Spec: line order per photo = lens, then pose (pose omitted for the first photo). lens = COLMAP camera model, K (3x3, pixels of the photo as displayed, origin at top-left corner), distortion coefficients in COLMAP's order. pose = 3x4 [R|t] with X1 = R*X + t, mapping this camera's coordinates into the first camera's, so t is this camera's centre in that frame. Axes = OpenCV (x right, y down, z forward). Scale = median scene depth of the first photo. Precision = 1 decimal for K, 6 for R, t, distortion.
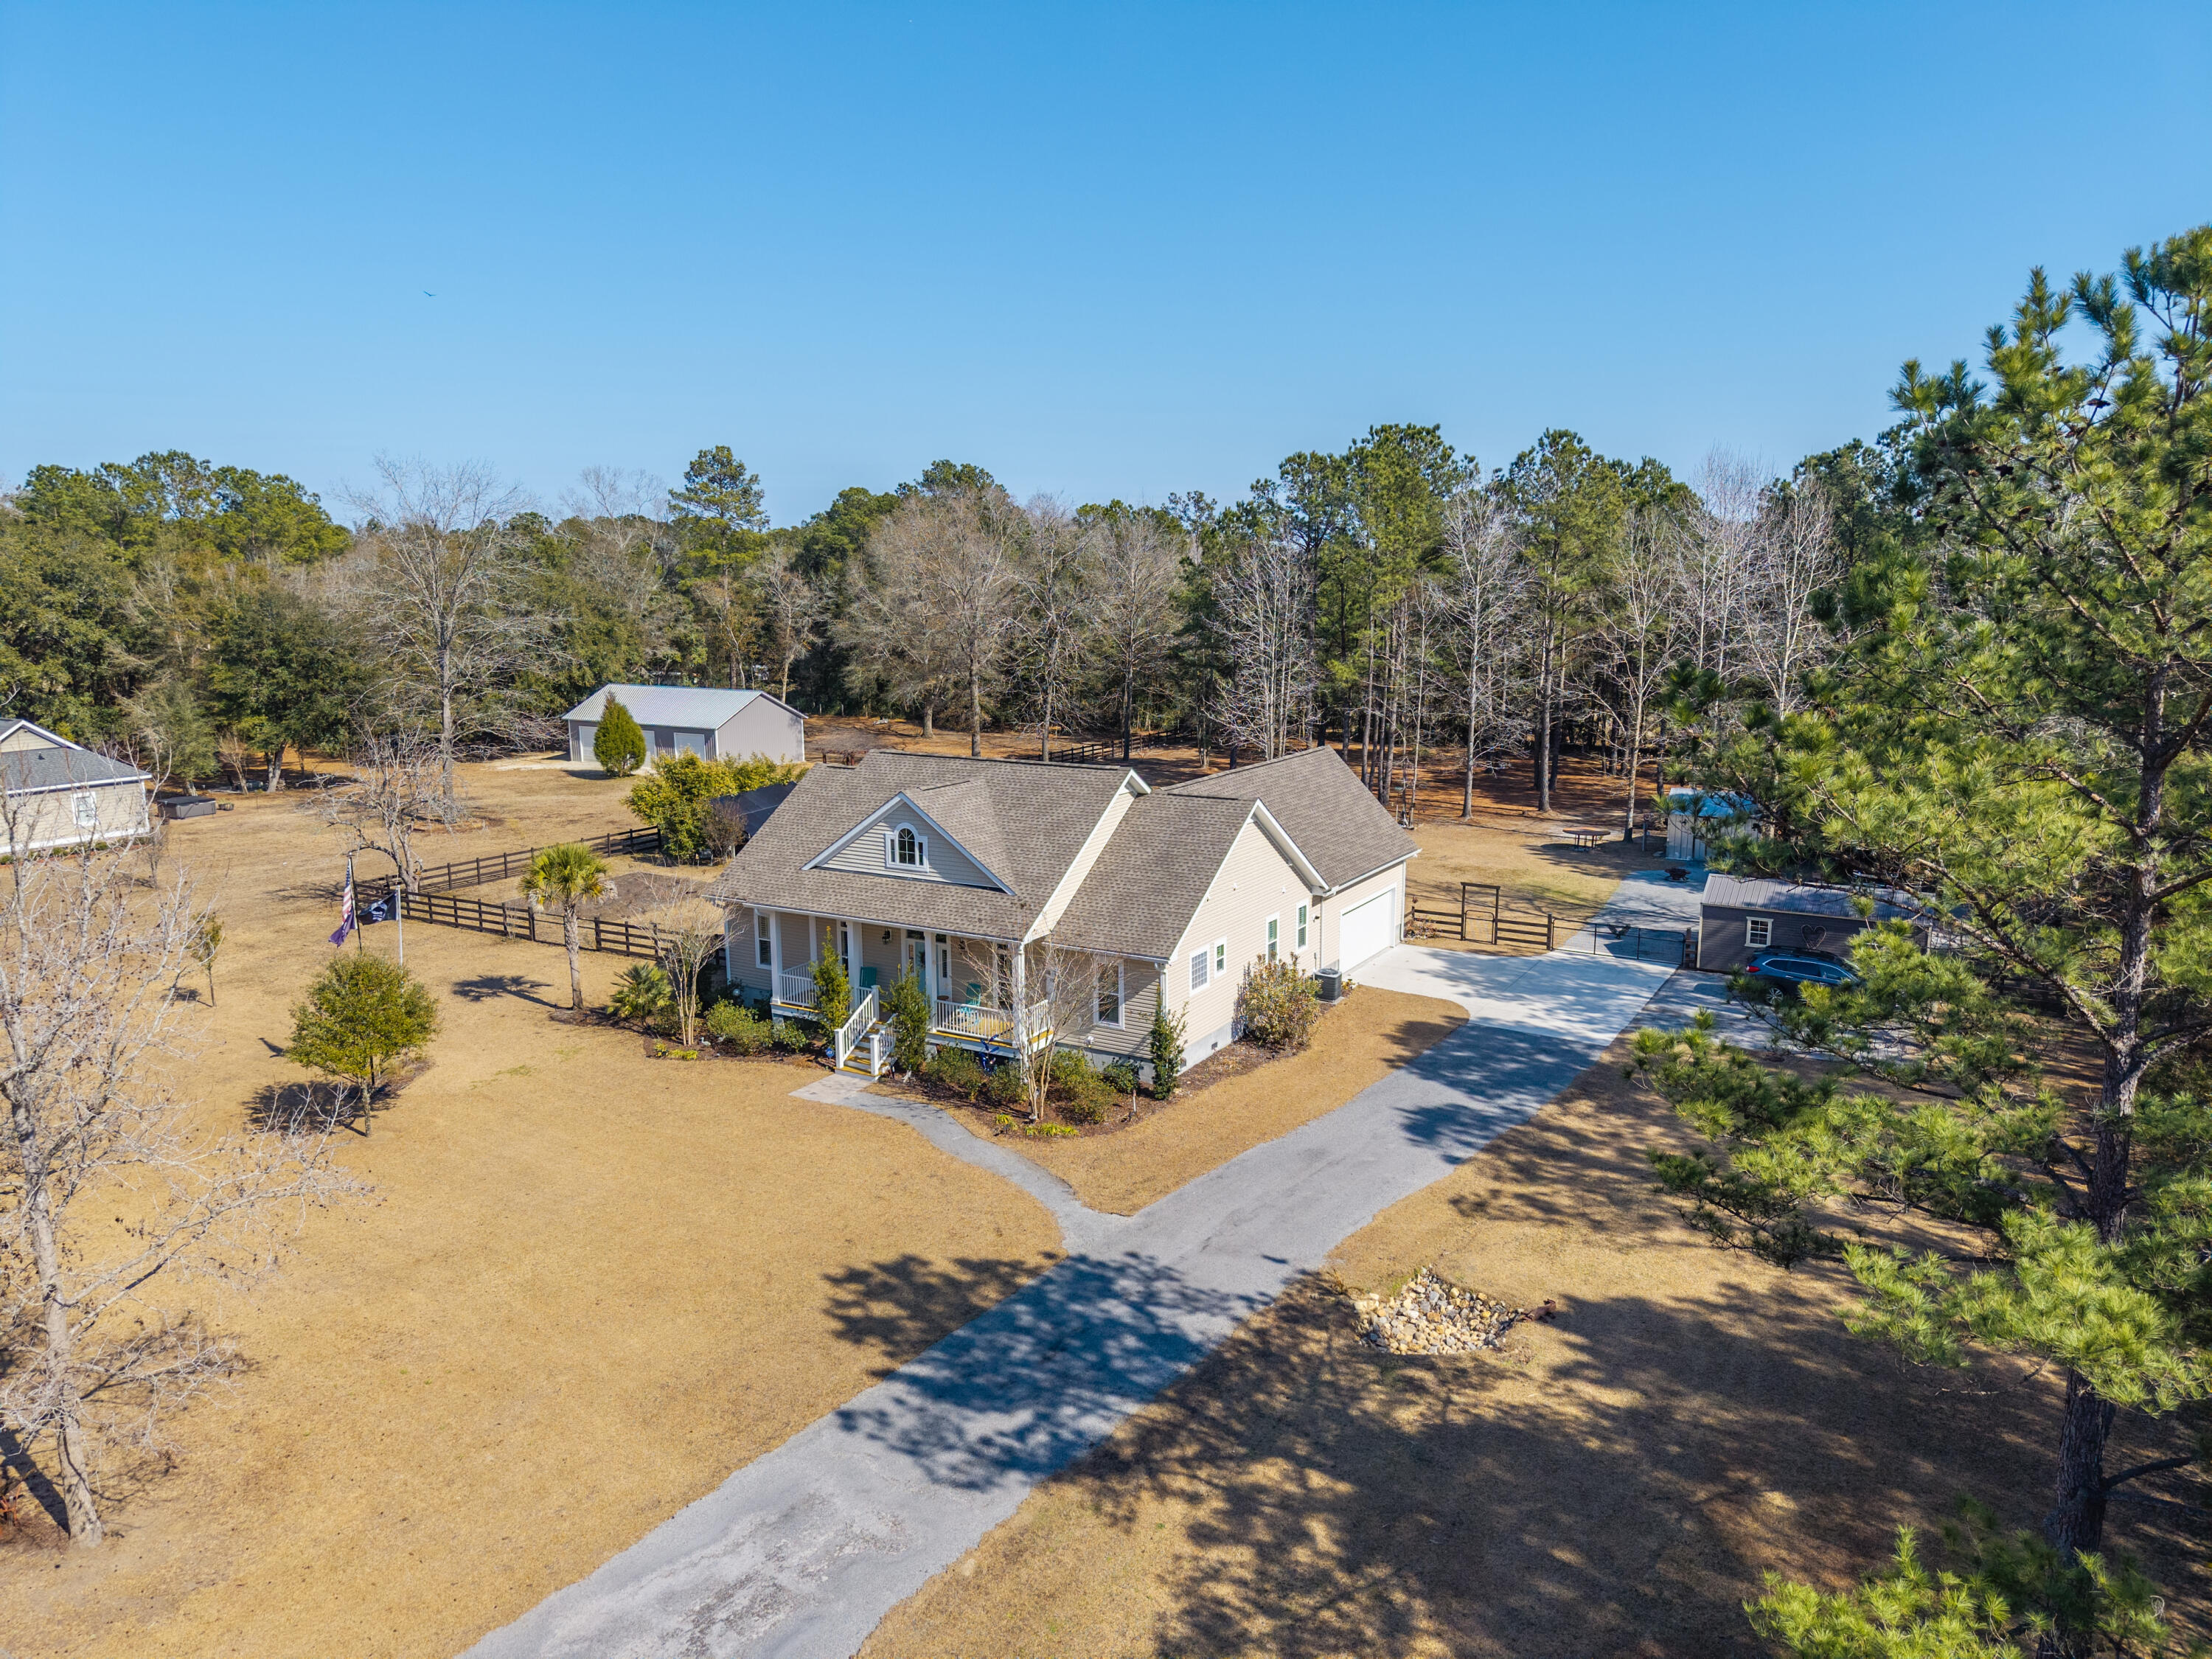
lens RADIAL K [[1490.4, 0, 1119.0], [0, 1490.4, 775.7], [0, 0, 1]] dist [0.026932, -0.026532]
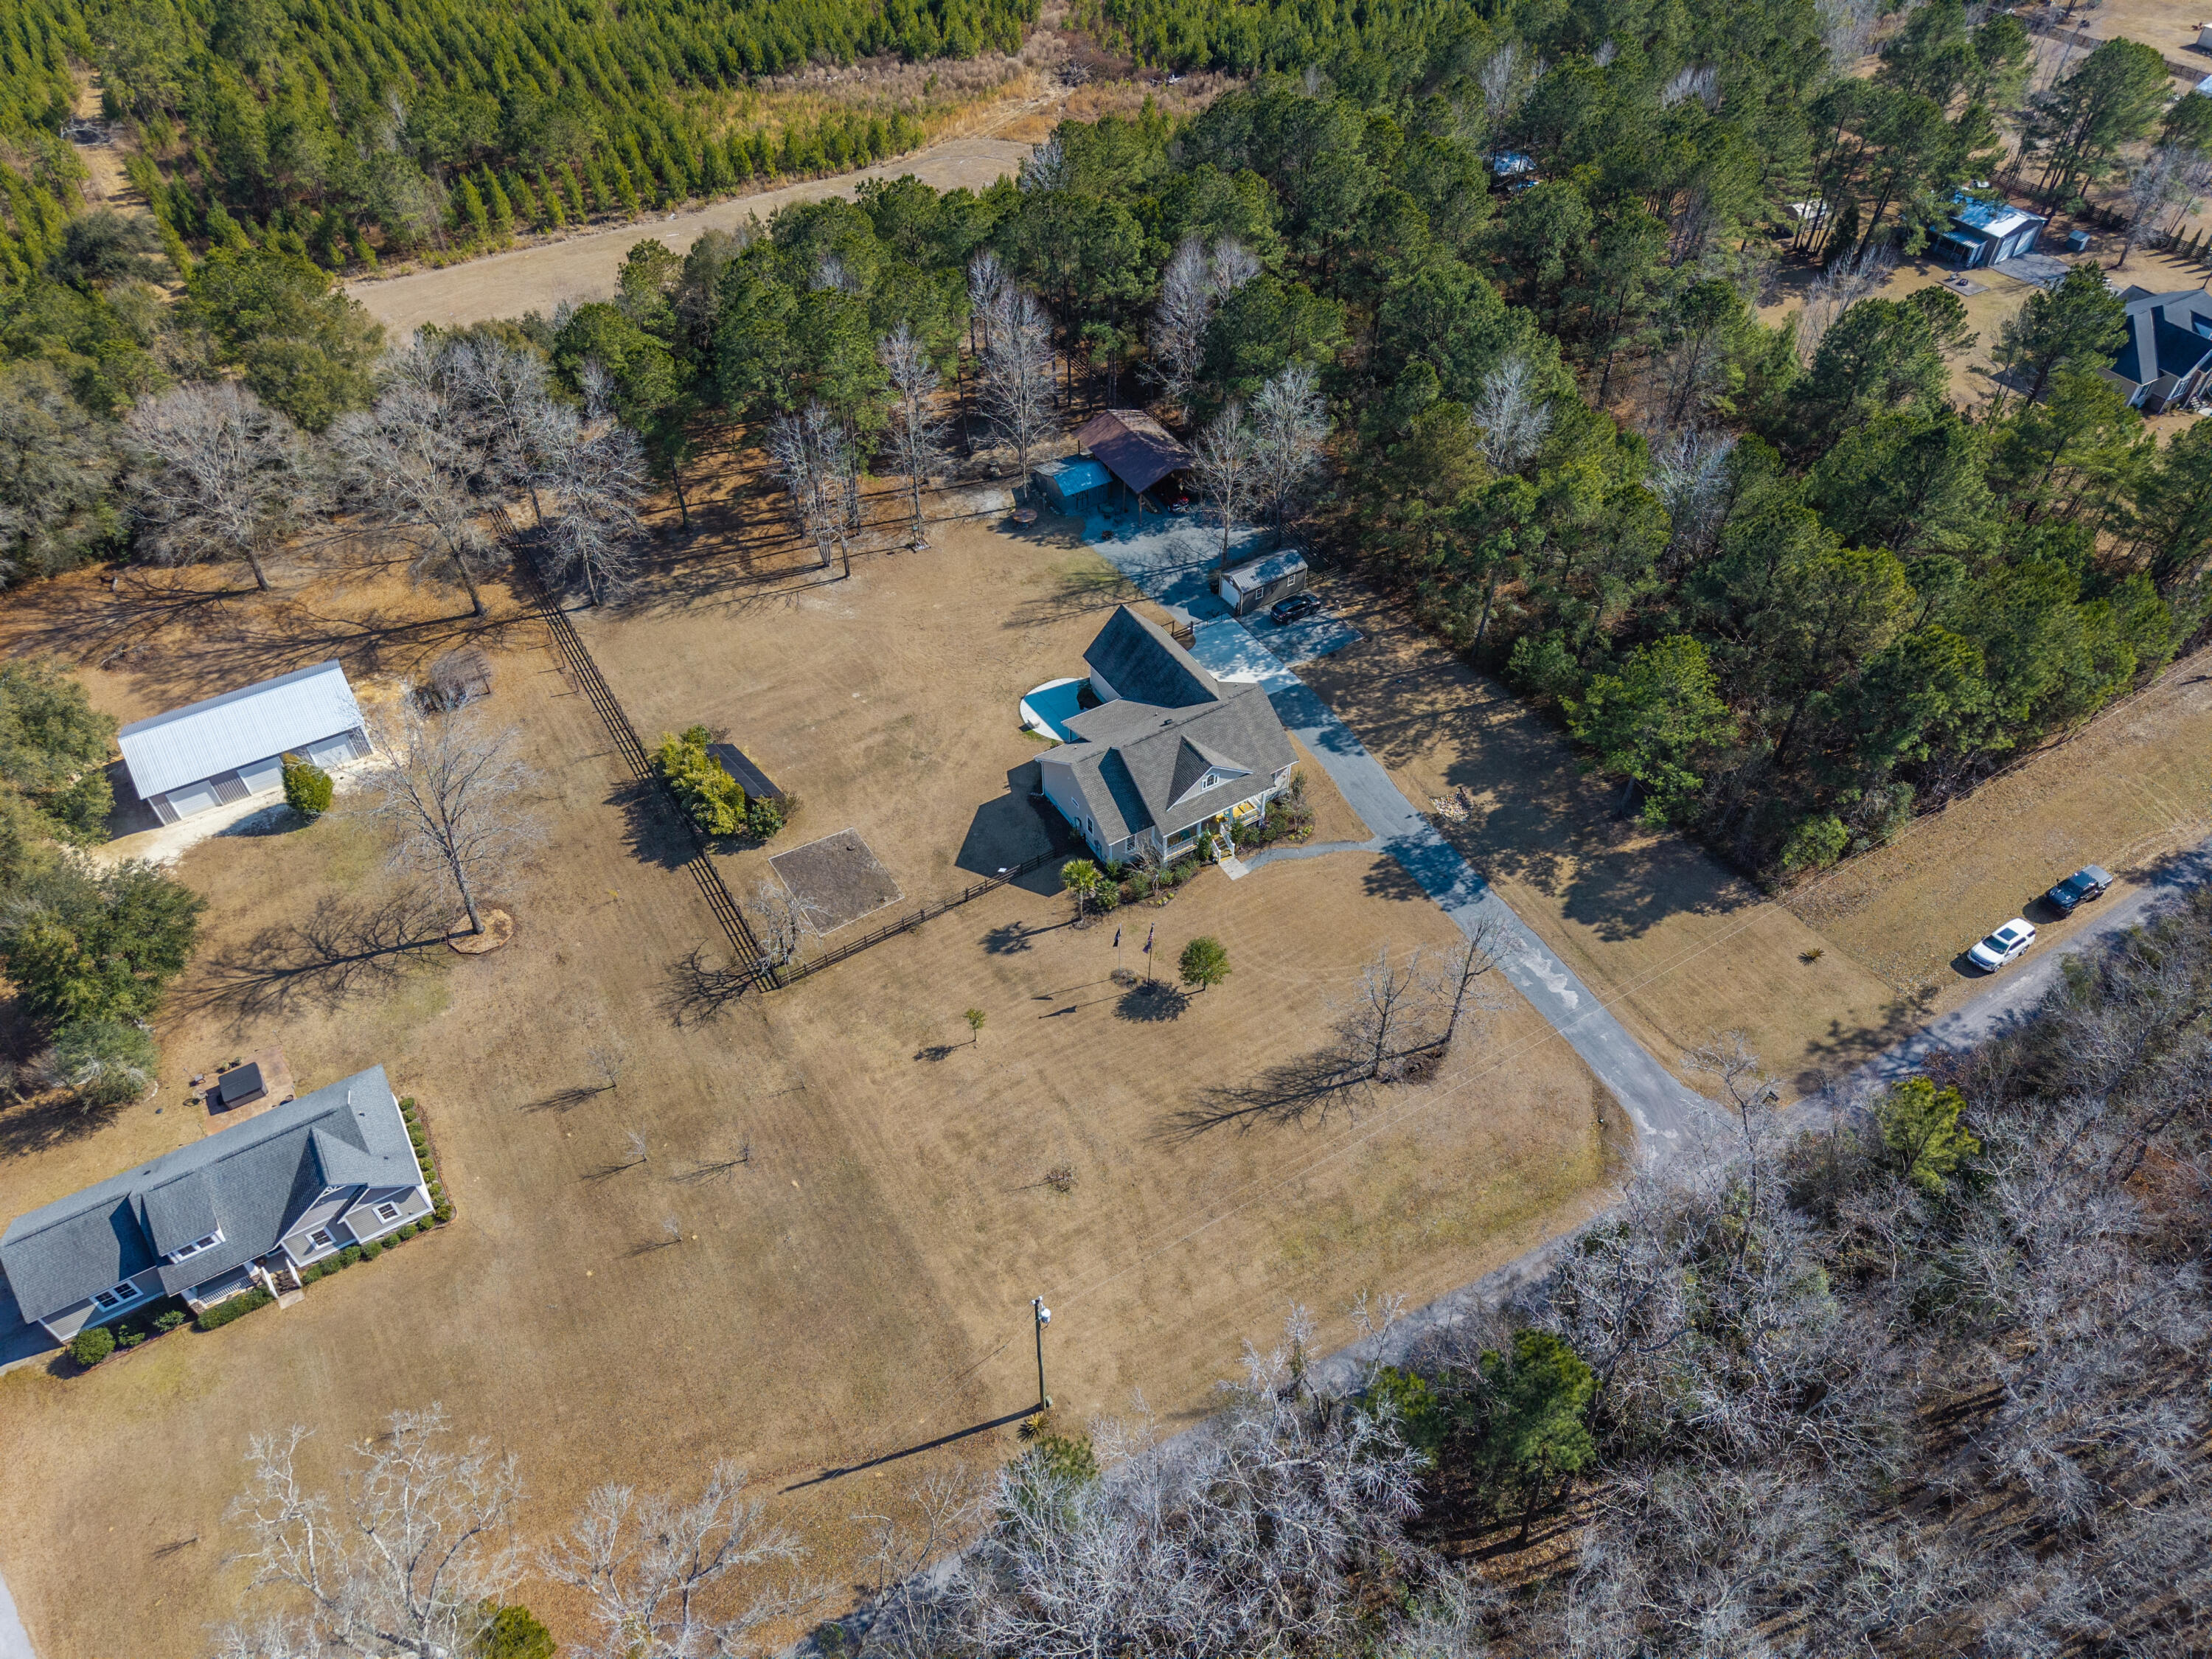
lens RADIAL K [[1490.4, 0, 1108.2], [0, 1490.4, 831.2], [0, 0, 1]] dist [0.026932, -0.026532]
pose [[0.459191, -0.629974, 0.626320, -1.932424], [0.111365, 0.740308, 0.662979, -1.636990], [-0.881329, -0.234684, 0.410100, 0.108475]]
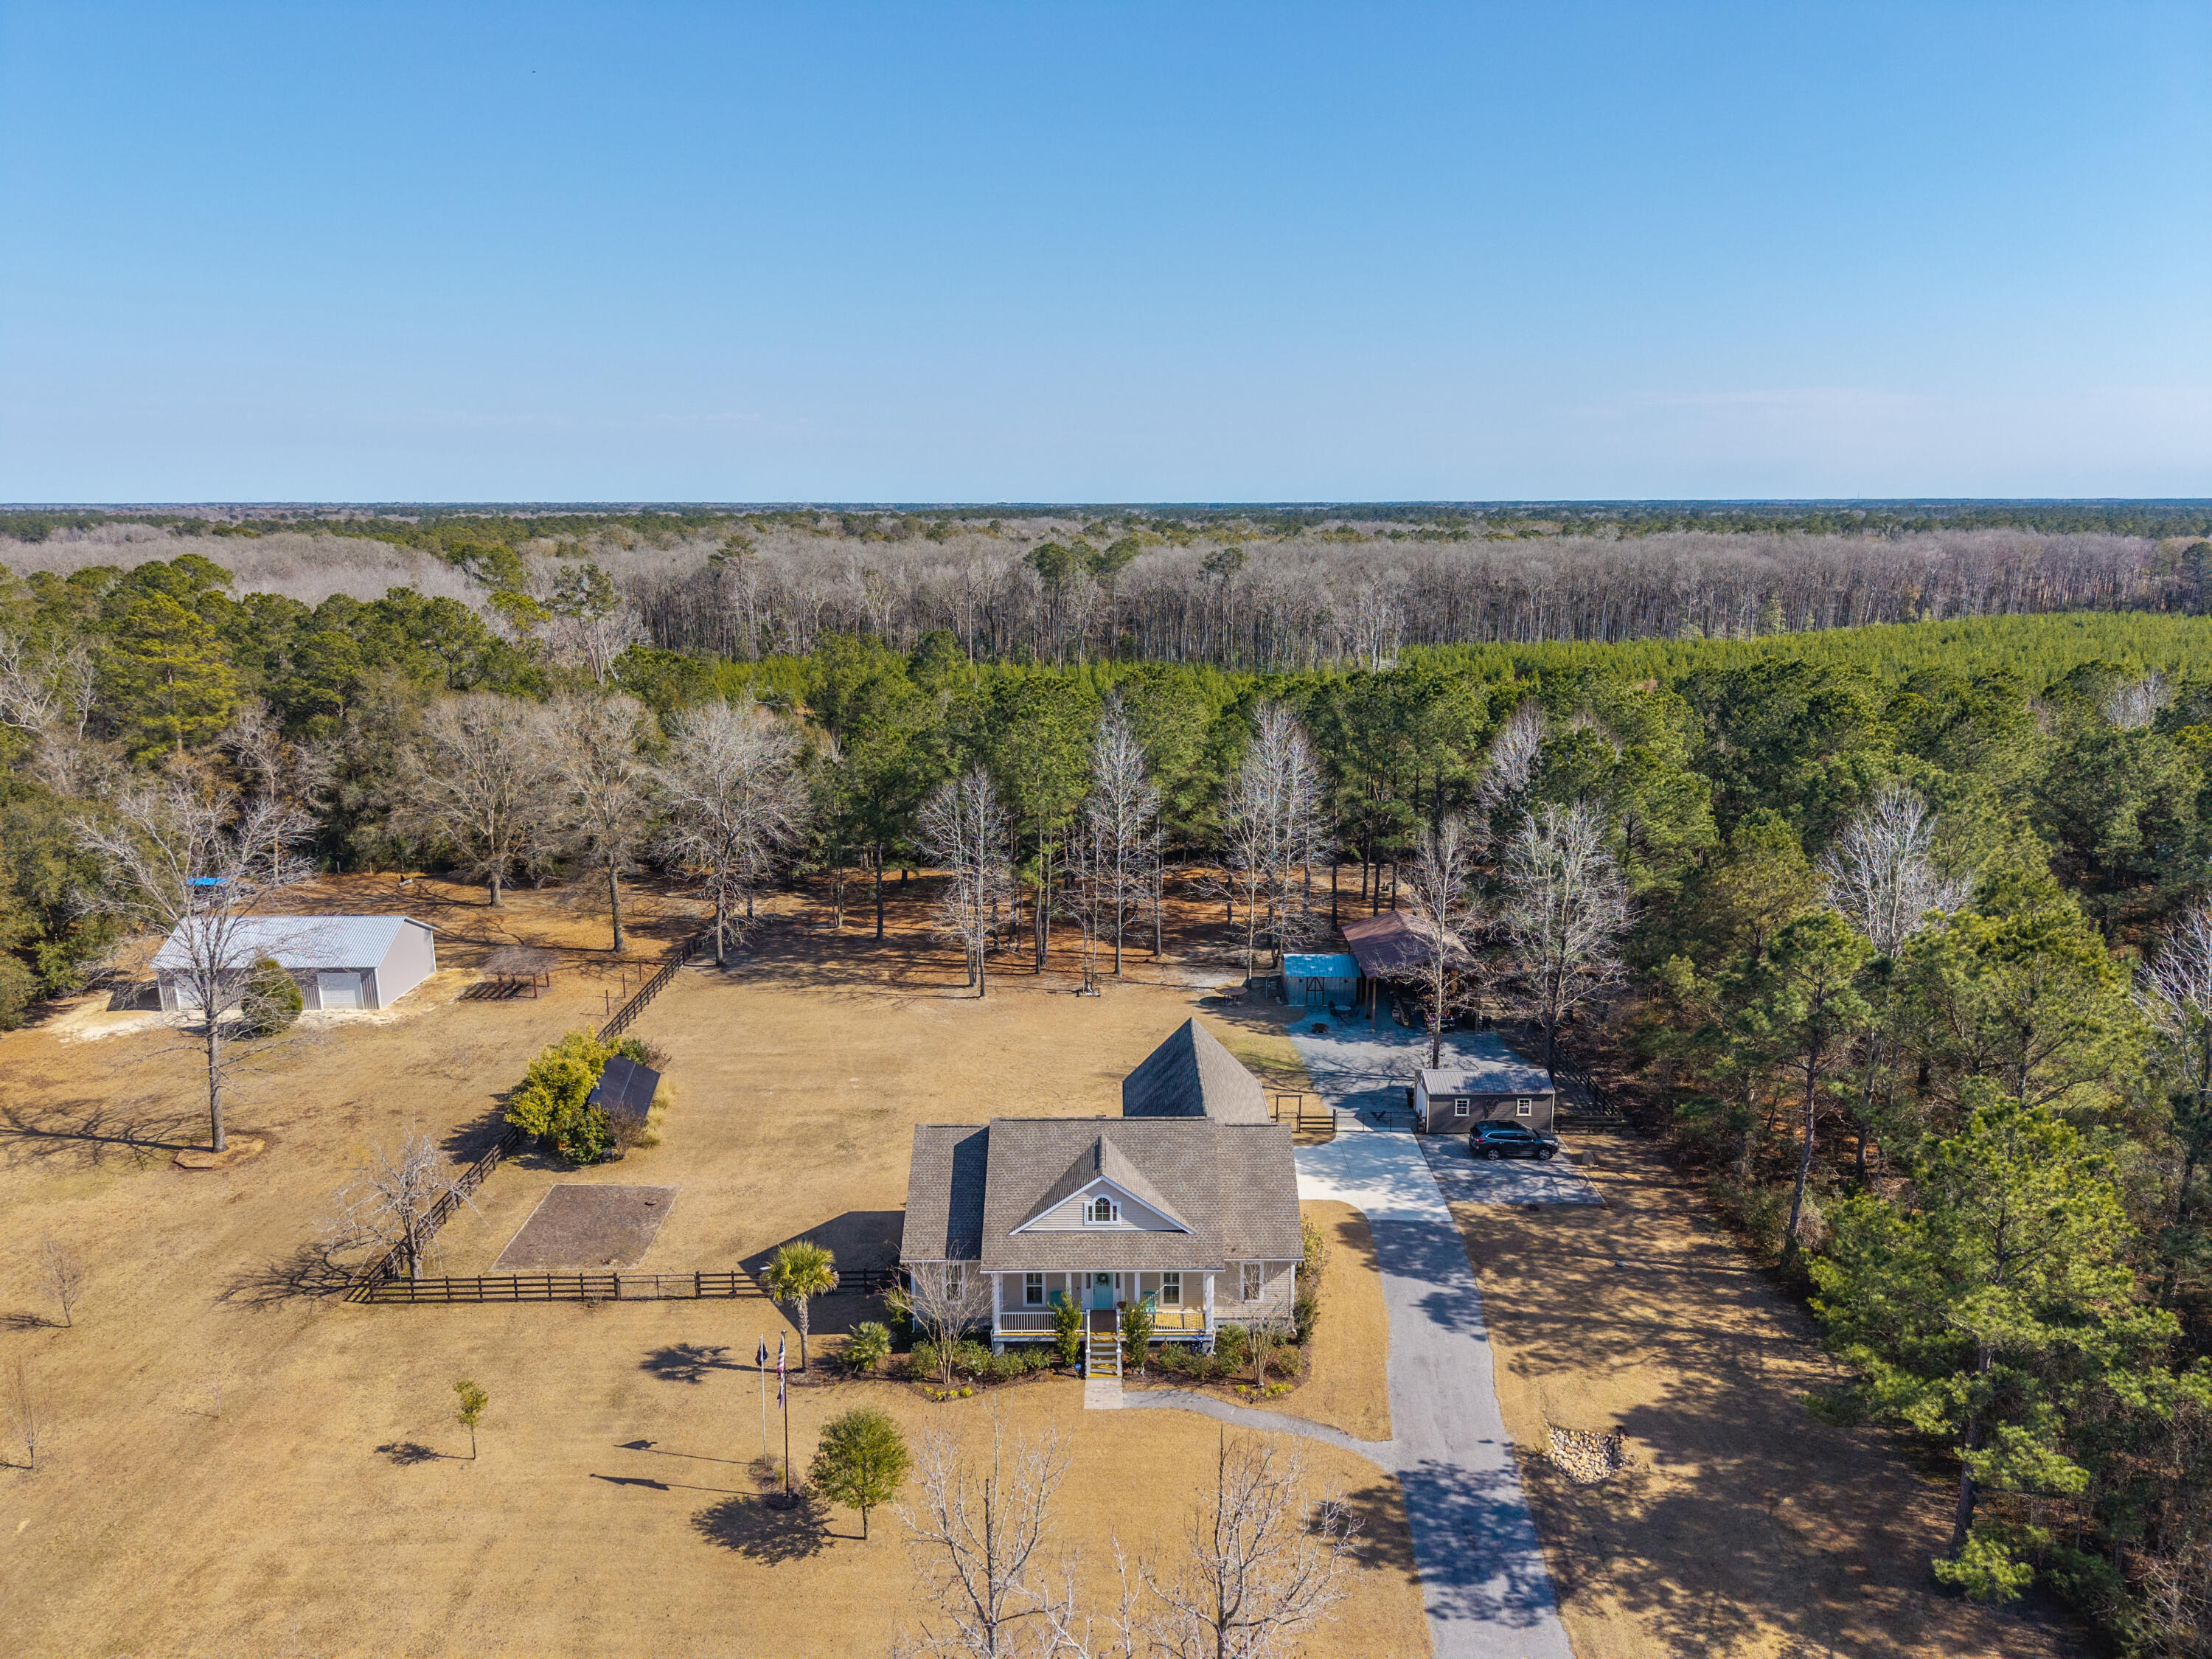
lens RADIAL K [[1490.4, 0, 1099.3], [0, 1490.4, 812.4], [0, 0, 1]] dist [0.026932, -0.026532]
pose [[0.862566, -0.105679, 0.494784, -0.859263], [0.068752, 0.993354, 0.092311, -0.488952], [-0.501251, -0.045607, 0.864099, -0.239129]]
